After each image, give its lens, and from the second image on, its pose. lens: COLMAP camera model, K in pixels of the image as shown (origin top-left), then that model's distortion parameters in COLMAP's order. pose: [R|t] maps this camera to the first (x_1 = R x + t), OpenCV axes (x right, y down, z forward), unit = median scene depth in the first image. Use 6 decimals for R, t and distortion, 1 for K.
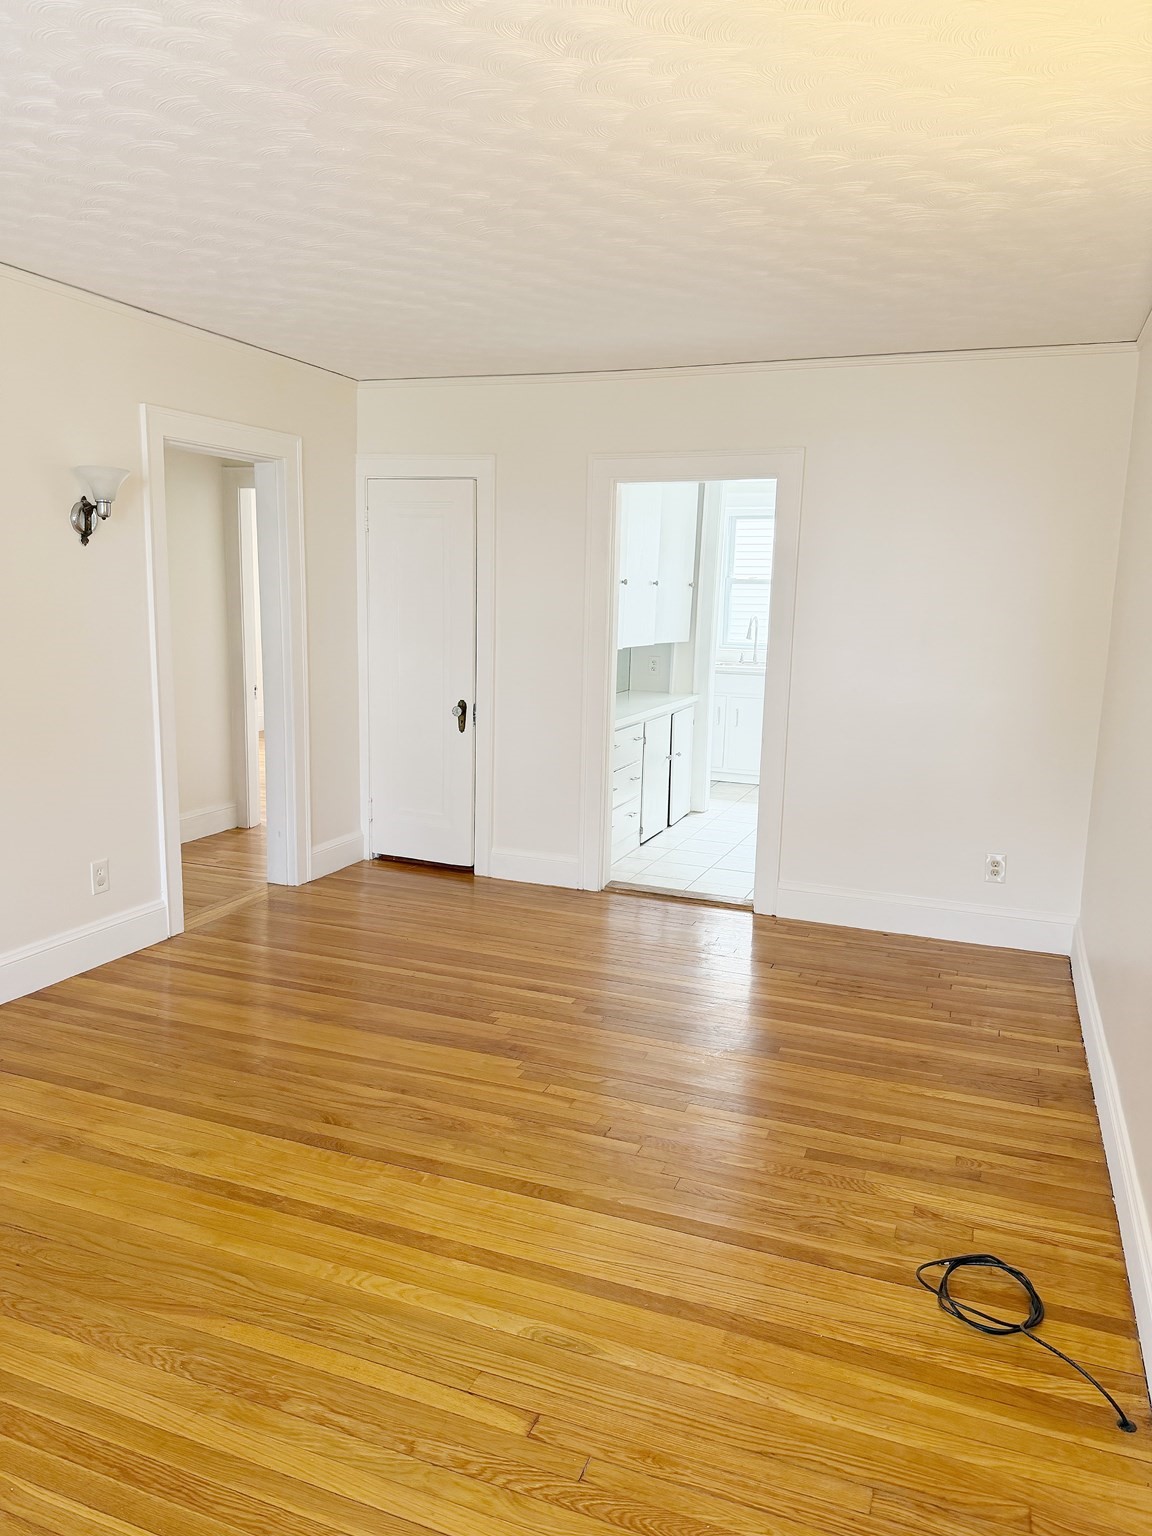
lens RADIAL K [[1092.6, 0, 572.5], [0, 1092.6, 768.8], [0, 0, 1]] dist [0.041373, -0.047172]
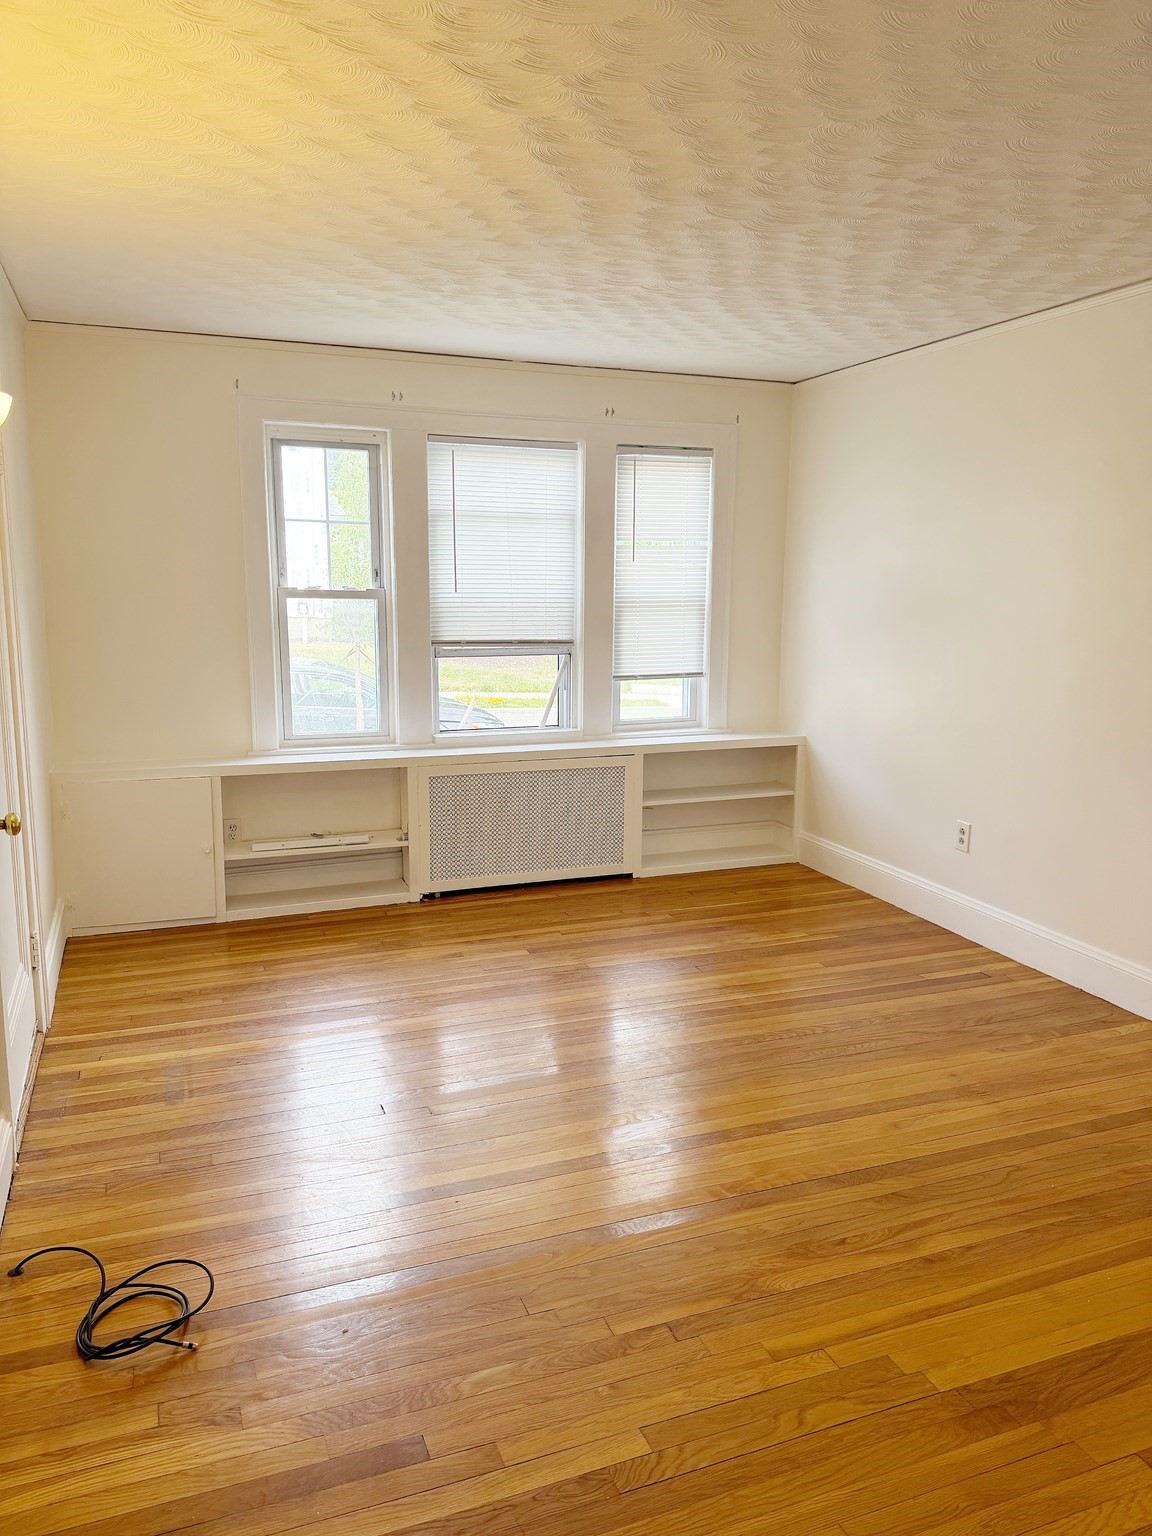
lens RADIAL K [[1092.6, 0, 574.9], [0, 1092.6, 766.6], [0, 0, 1]] dist [0.041373, -0.047172]
pose [[-0.749014, 0.072580, -0.658567, 0.518099], [-0.135673, 0.956117, 0.259678, -0.196932], [0.648515, 0.283852, -0.706298, 1.341398]]
